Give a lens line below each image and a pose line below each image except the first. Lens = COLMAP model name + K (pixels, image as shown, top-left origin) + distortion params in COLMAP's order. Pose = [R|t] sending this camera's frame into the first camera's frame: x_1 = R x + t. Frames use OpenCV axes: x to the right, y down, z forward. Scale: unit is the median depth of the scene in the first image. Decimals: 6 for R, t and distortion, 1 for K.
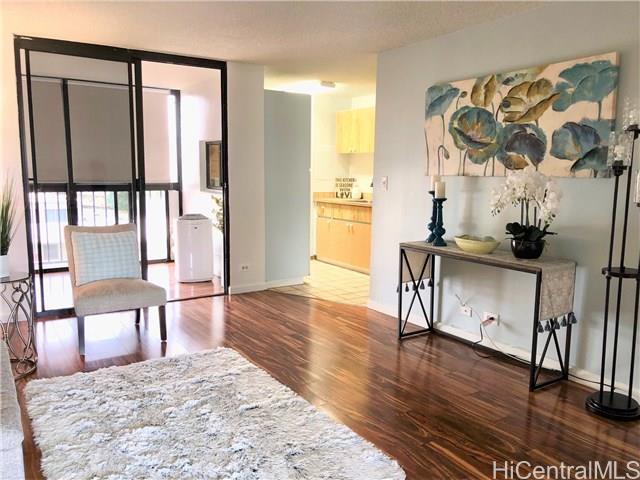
lens RADIAL K [[531.8, 0, 319.8], [0, 531.8, 241.0], [0, 0, 1]] dist [0.037687, -0.011870]
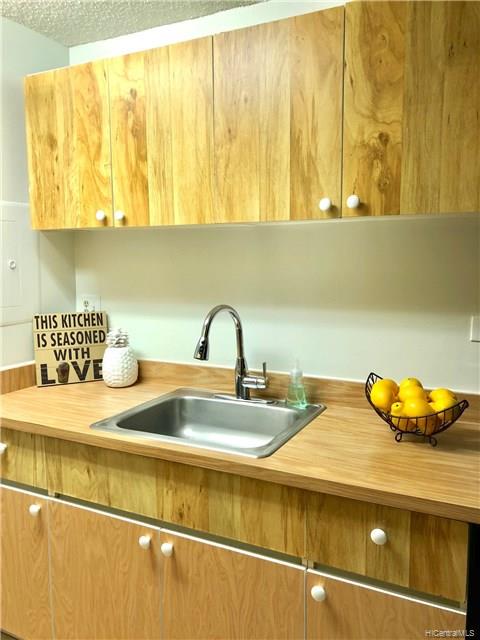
lens RADIAL K [[531.8, 0, 240.6], [0, 531.8, 319.2], [0, 0, 1]] dist [0.037687, -0.011870]
pose [[0.869534, -0.076694, 0.487881, -0.014218], [0.080937, 0.996642, 0.012419, -0.111405], [-0.487195, 0.028688, 0.872822, 0.698069]]
